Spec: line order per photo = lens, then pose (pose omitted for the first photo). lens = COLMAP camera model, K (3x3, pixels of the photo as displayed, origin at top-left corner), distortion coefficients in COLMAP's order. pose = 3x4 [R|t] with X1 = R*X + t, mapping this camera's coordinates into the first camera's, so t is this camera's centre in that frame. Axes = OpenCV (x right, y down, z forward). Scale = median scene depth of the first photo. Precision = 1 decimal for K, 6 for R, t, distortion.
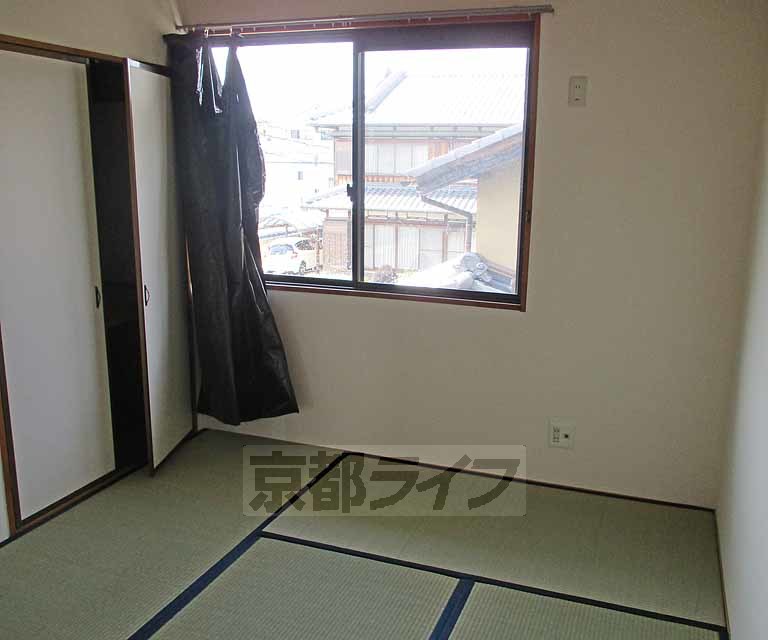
lens RADIAL K [[742.1, 0, 384.9], [0, 742.1, 308.7], [0, 0, 1]] dist [-0.001485, 0.014791]
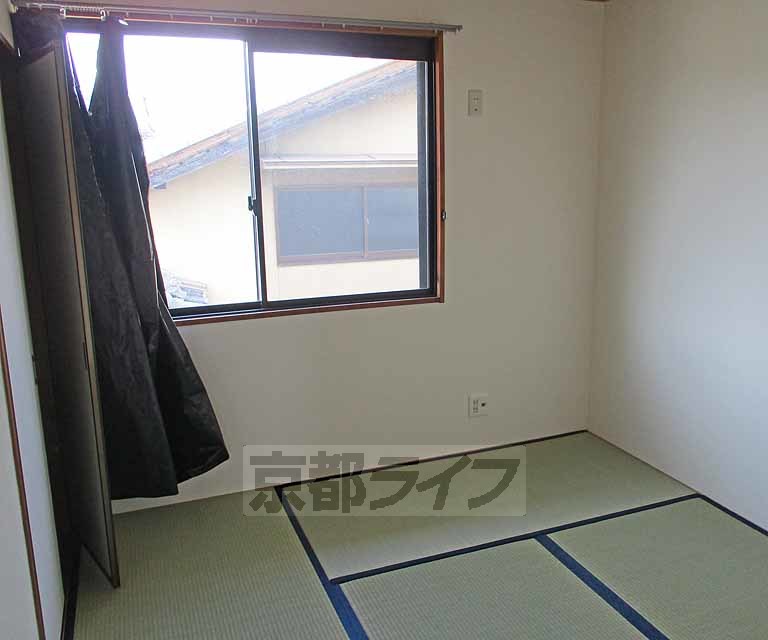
lens RADIAL K [[757.3, 0, 384.0], [0, 757.3, 320.0], [0, 0, 1]] dist [-0.002450, -0.002944]
pose [[0.729039, -0.163681, 0.664614, -0.584000], [0.161986, 0.984662, 0.064815, -0.053546], [-0.665029, 0.060406, 0.744371, 0.212781]]
